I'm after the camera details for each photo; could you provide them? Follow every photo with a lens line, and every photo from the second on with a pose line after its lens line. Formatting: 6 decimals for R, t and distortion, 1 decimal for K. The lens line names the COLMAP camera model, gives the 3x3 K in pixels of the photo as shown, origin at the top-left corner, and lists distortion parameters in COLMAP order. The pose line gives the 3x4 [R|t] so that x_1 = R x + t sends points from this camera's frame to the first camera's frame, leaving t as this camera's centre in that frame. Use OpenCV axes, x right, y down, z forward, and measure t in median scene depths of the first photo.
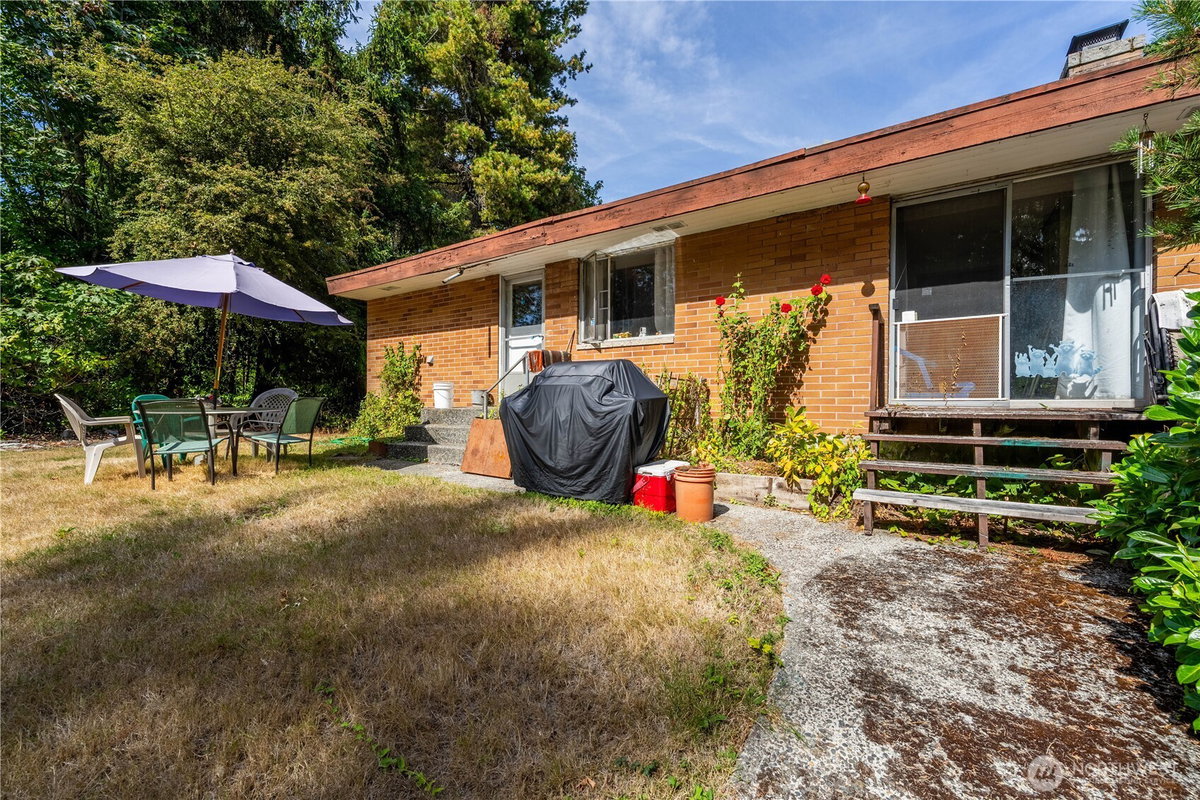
lens RADIAL K [[490.2, 0, 599.8], [0, 490.2, 408.0], [0, 0, 1]] dist [0.001451, -0.000162]
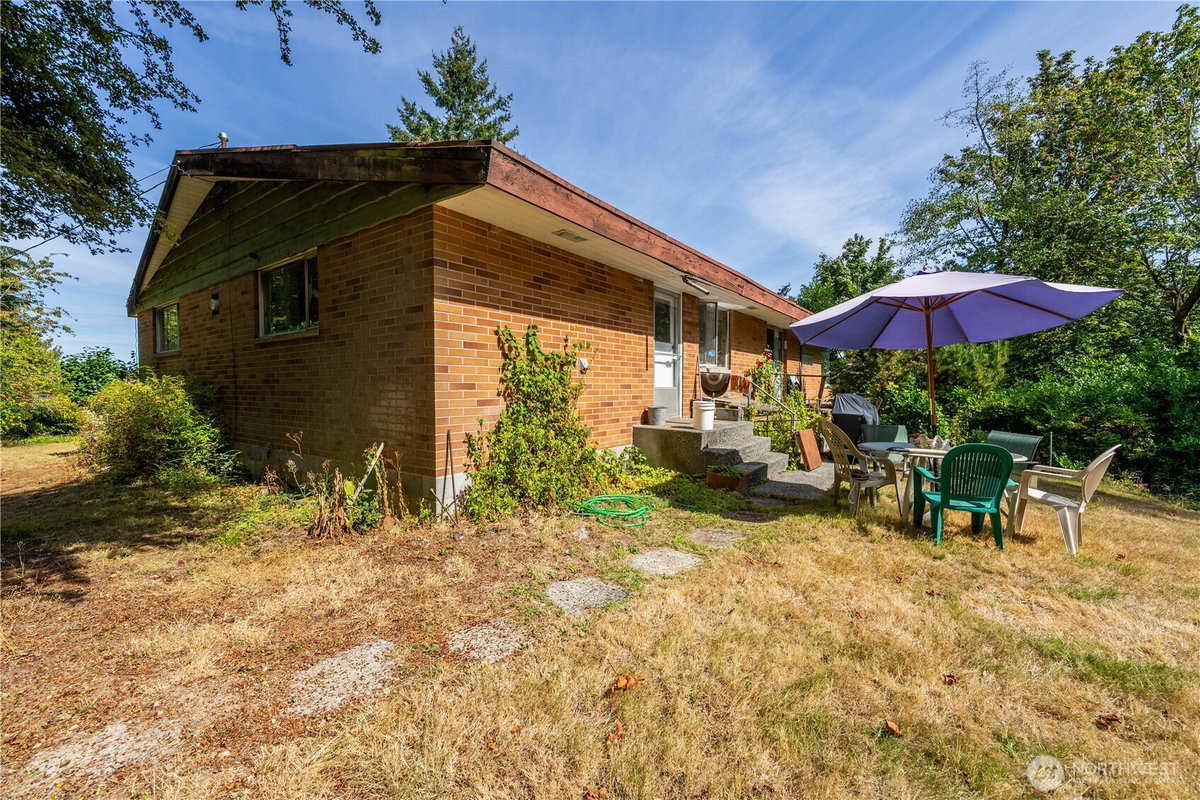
lens RADIAL K [[481.4, 0, 600.0], [0, 481.4, 400.0], [0, 0, 1]] dist [-0.000320, -0.000279]
pose [[0.031622, -0.032620, 0.998967, -1.112217], [0.009172, 0.999435, 0.032345, -0.077521], [-0.999458, 0.008140, 0.031903, 1.055315]]
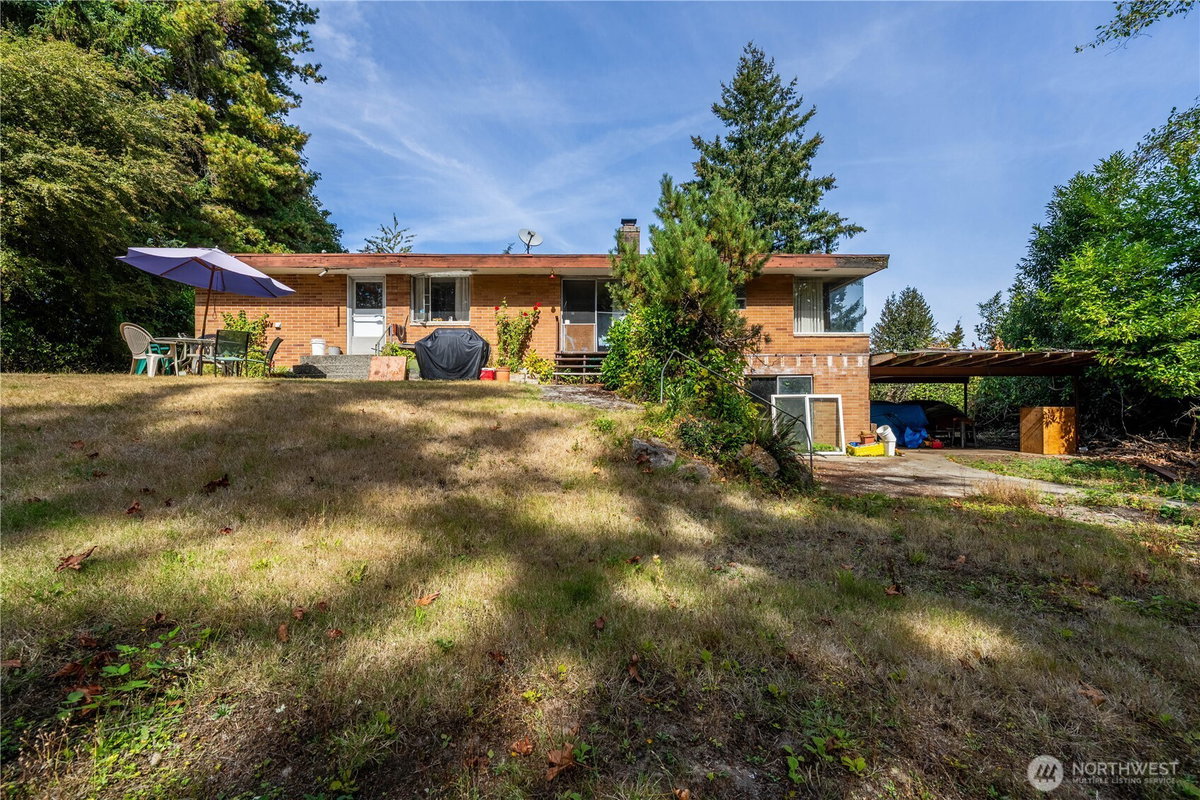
lens RADIAL K [[481.4, 0, 600.0], [0, 481.4, 400.0], [0, 0, 1]] dist [-0.000320, -0.000279]
pose [[0.814666, -0.006308, 0.579896, -0.435193], [0.013312, 0.999881, -0.007825, 0.152523], [-0.579777, 0.014094, 0.814653, -0.718619]]
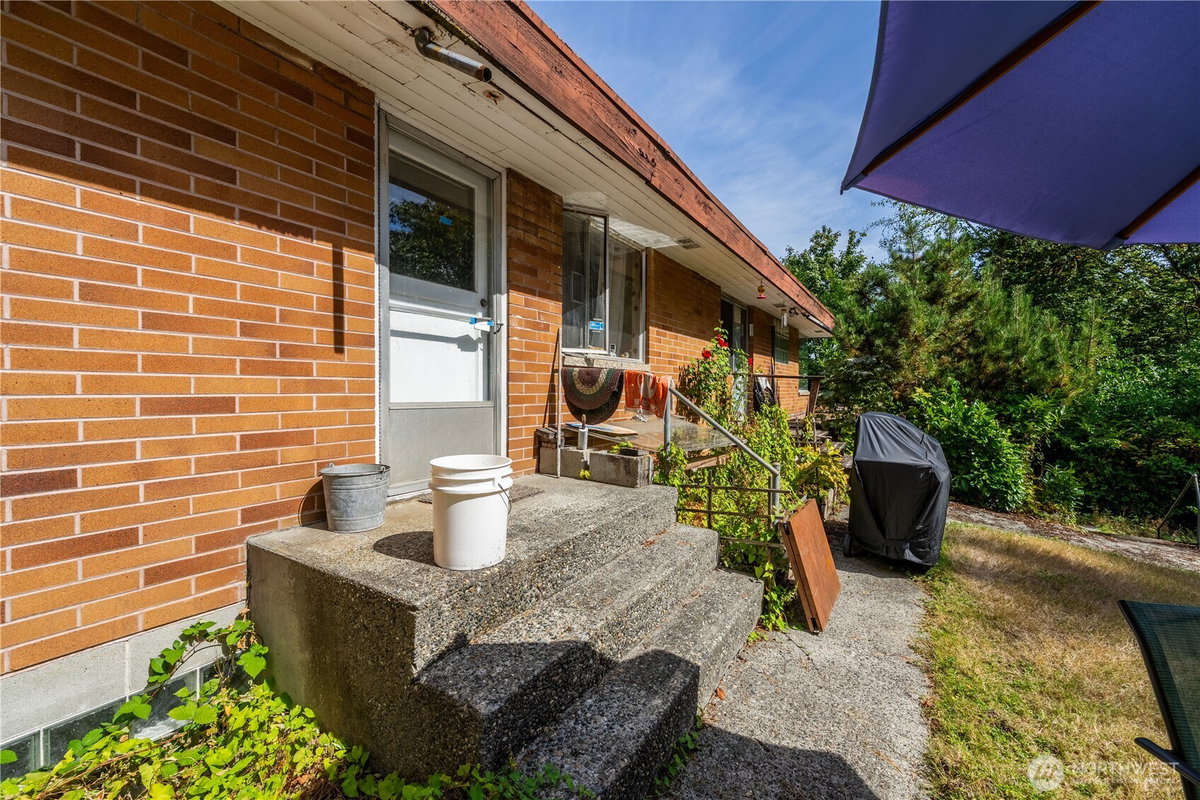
lens RADIAL K [[485.6, 0, 600.0], [0, 485.6, 400.0], [0, 0, 1]] dist [-0.002362, -0.000169]
pose [[-0.037651, -0.024970, 0.998979, -0.519652], [0.006534, 0.999660, 0.025233, -0.080743], [-0.999270, 0.007478, -0.037476, 0.852027]]
